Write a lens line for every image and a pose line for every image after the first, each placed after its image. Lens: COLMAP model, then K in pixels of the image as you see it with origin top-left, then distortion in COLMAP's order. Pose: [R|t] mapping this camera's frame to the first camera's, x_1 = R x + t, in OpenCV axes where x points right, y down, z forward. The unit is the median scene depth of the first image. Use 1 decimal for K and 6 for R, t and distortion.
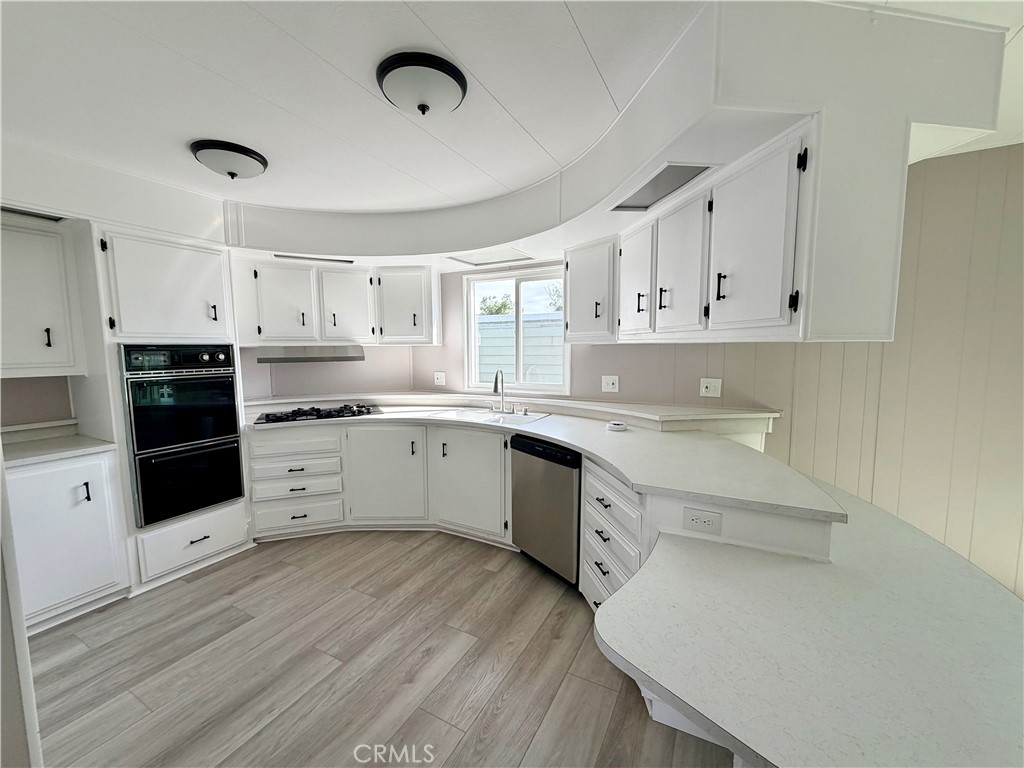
lens RADIAL K [[408.9, 0, 508.6], [0, 408.9, 385.6], [0, 0, 1]] dist [0.001648, -0.000462]
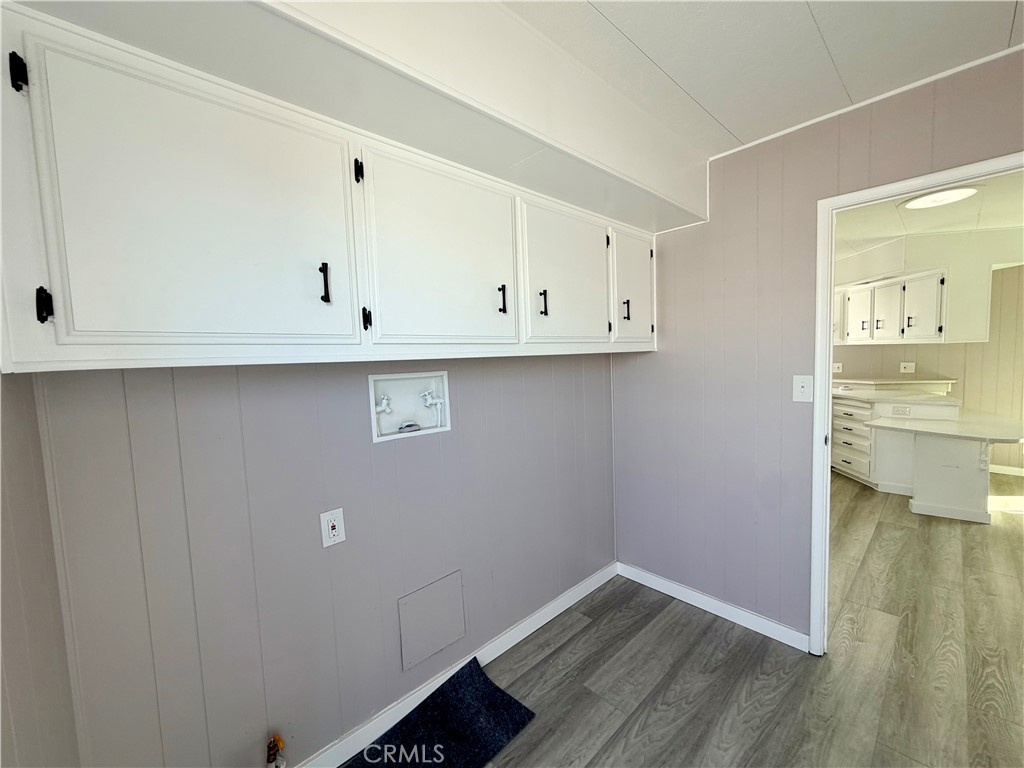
lens RADIAL K [[408.9, 0, 509.6], [0, 408.9, 383.8], [0, 0, 1]] dist [0.001648, -0.000462]
pose [[0.947468, -0.005006, -0.319812, -0.755831], [-0.000329, 0.999862, -0.016626, 0.136968], [0.319851, 0.015857, 0.947335, -1.622491]]
